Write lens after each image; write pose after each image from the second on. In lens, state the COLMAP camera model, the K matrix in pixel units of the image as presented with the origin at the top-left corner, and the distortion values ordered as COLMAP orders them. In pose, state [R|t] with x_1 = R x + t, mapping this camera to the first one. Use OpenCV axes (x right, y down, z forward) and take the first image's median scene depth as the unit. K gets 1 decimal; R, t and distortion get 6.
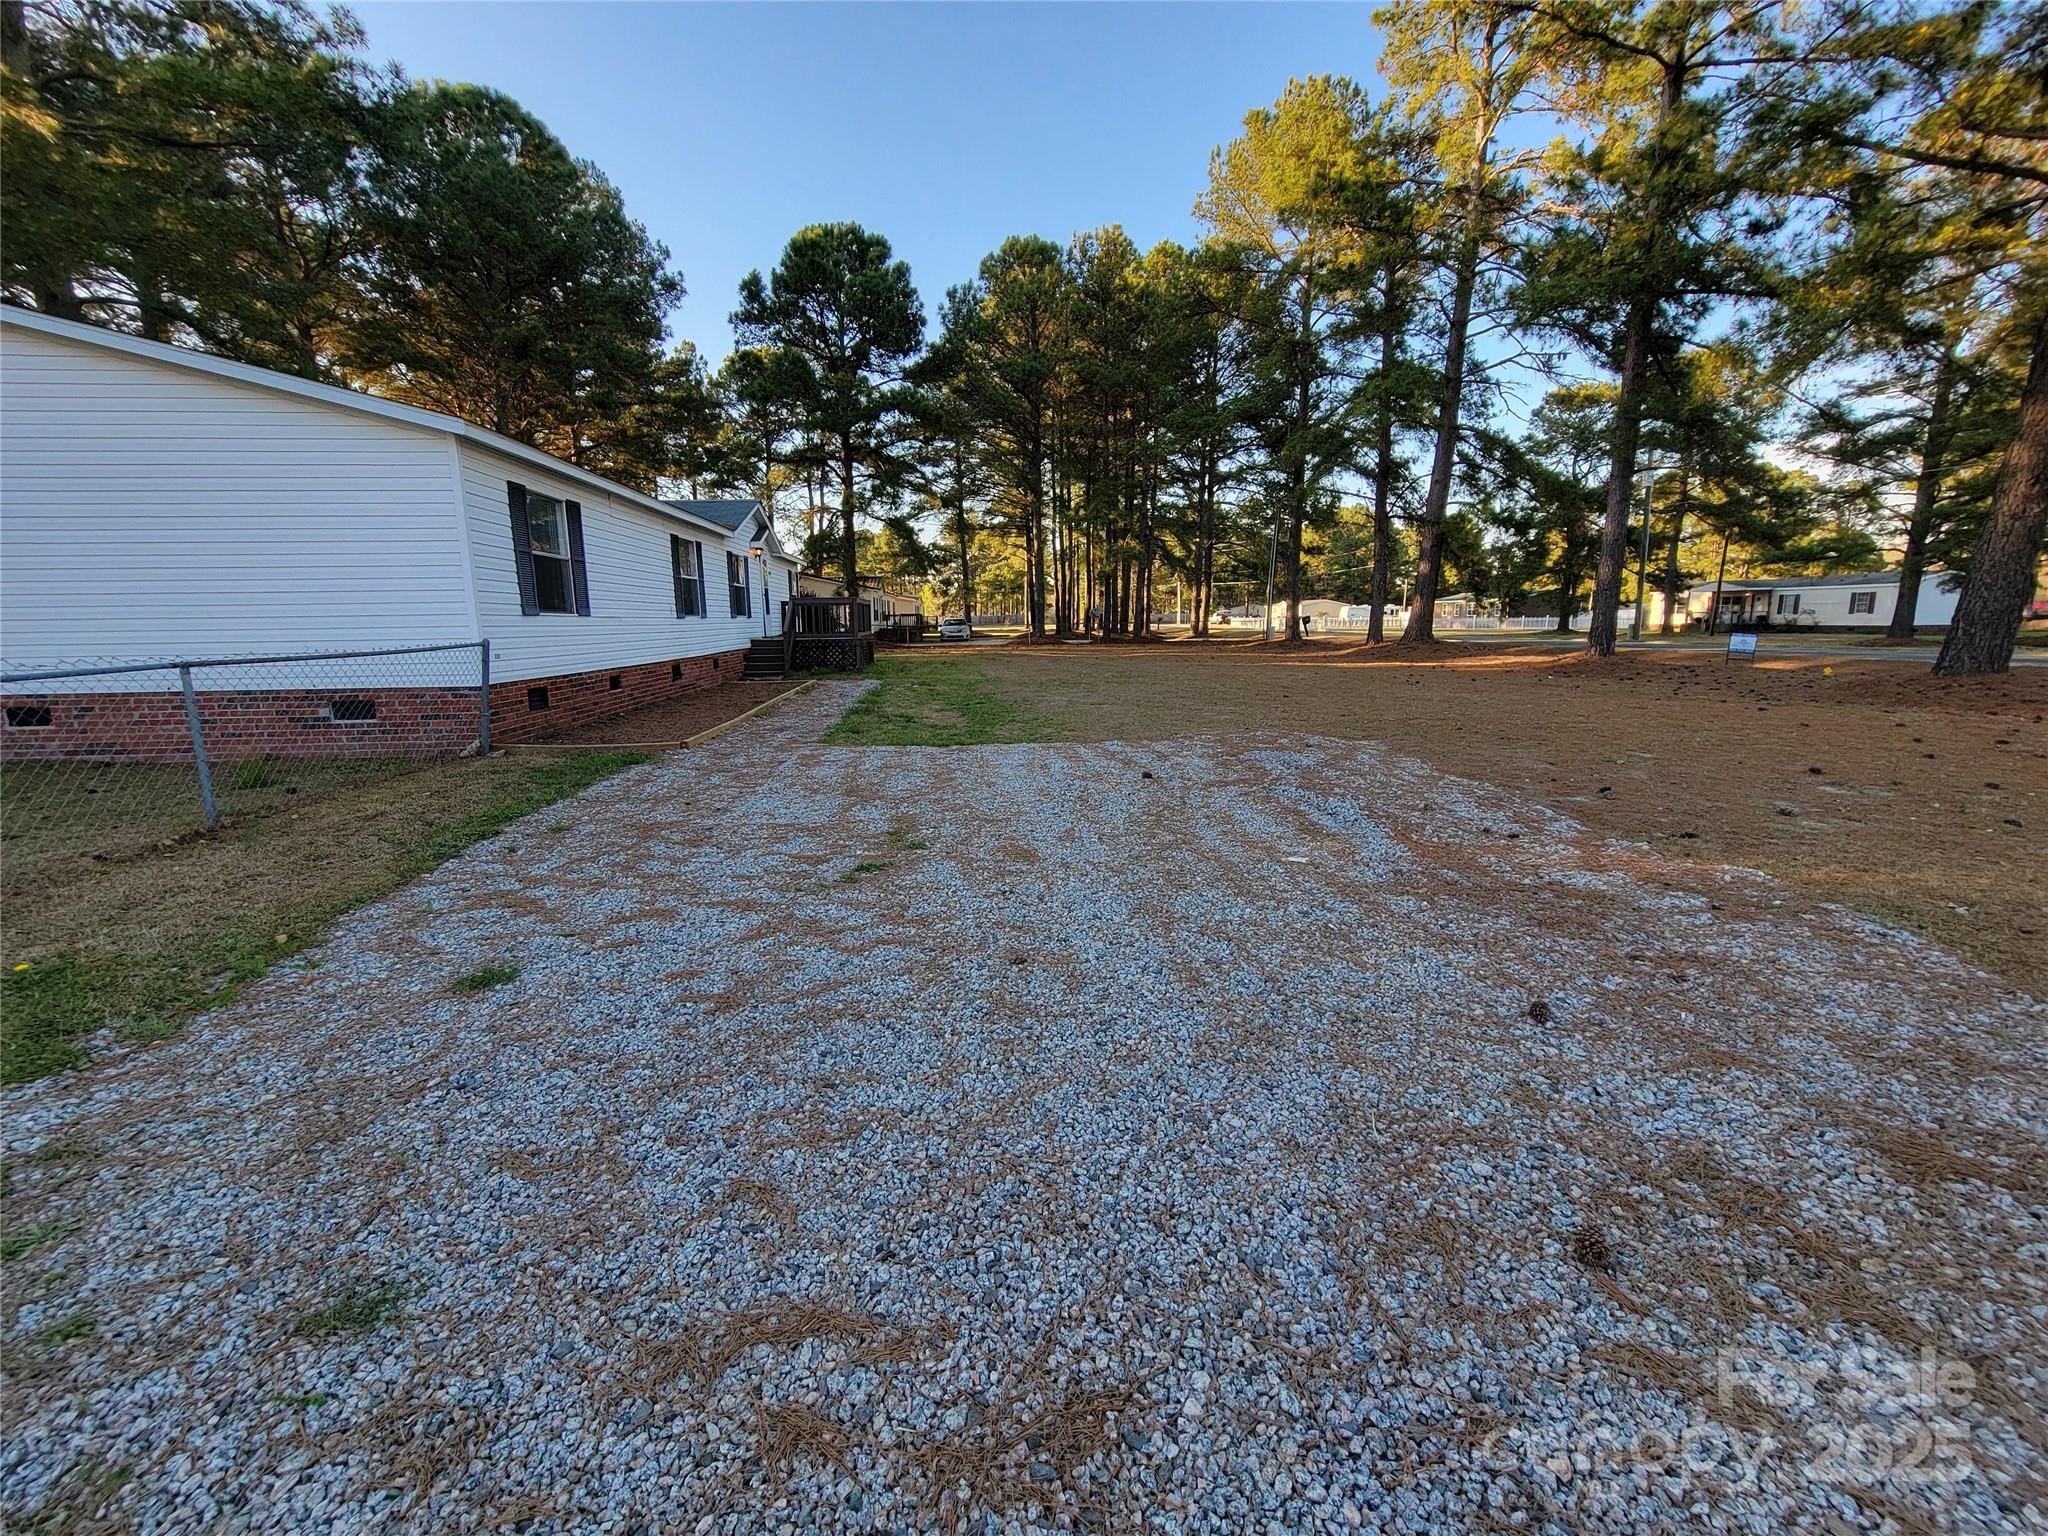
lens RADIAL K [[836.9, 0, 1028.3], [0, 836.9, 763.4], [0, 0, 1]] dist [-0.011211, 0.003311]
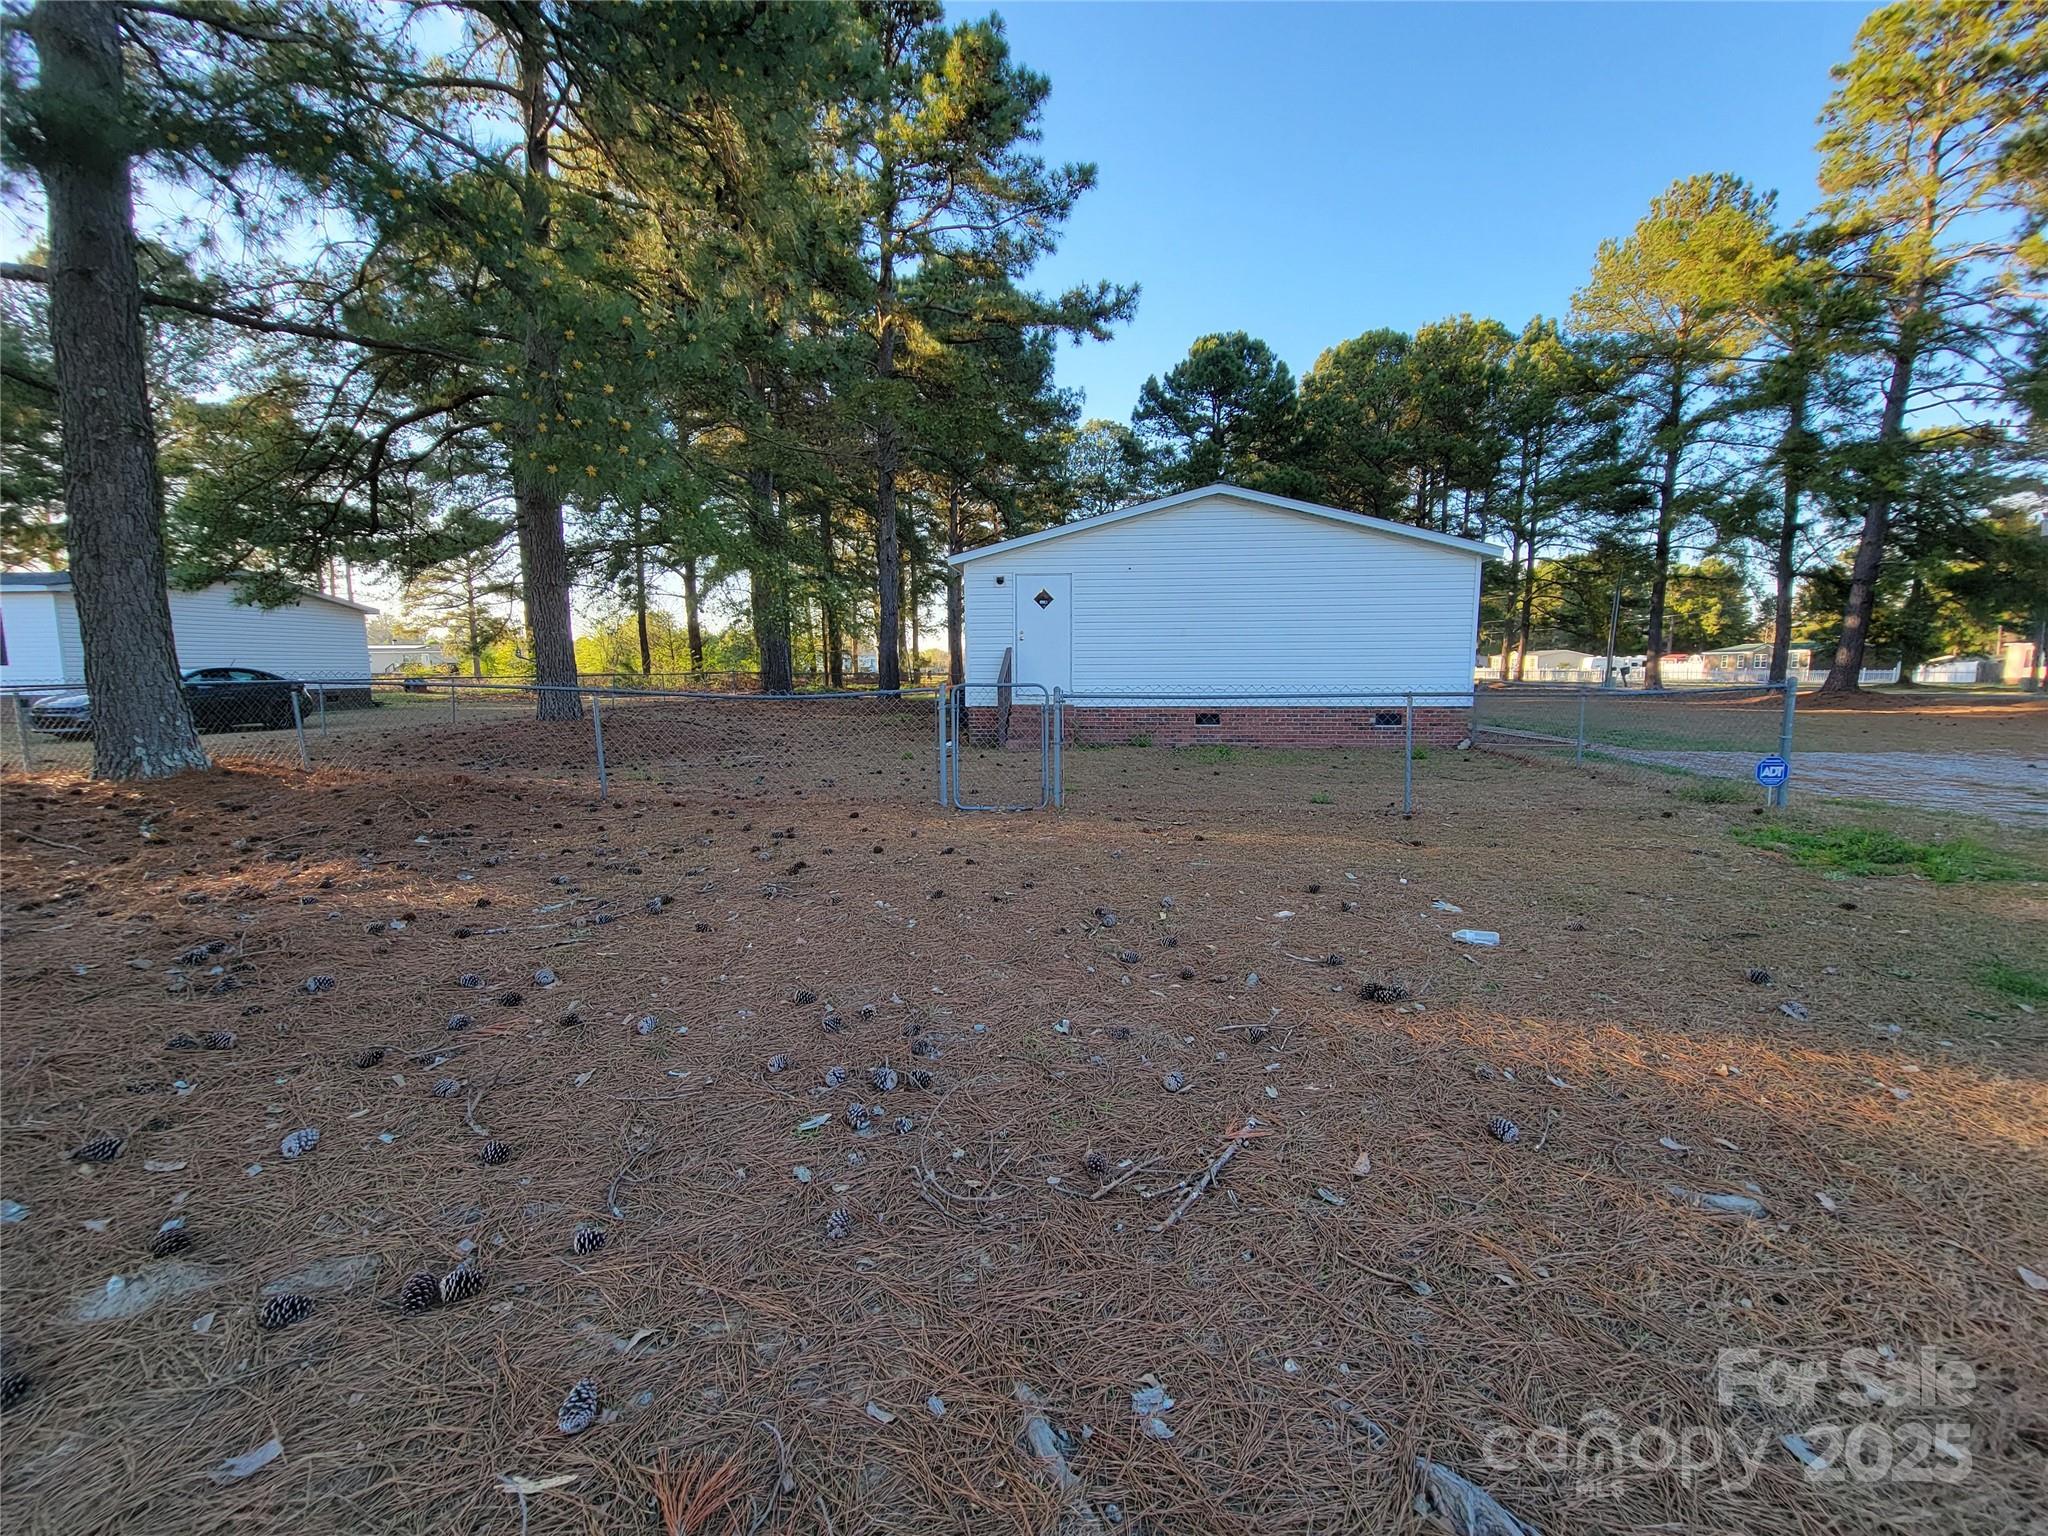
lens RADIAL K [[836.9, 0, 1028.3], [0, 836.9, 763.4], [0, 0, 1]] dist [-0.011211, 0.003311]
pose [[0.982131, 0.028313, -0.186055, -0.386548], [-0.038643, 0.997892, -0.052131, 0.044143], [0.184187, 0.058389, 0.981155, -0.243705]]
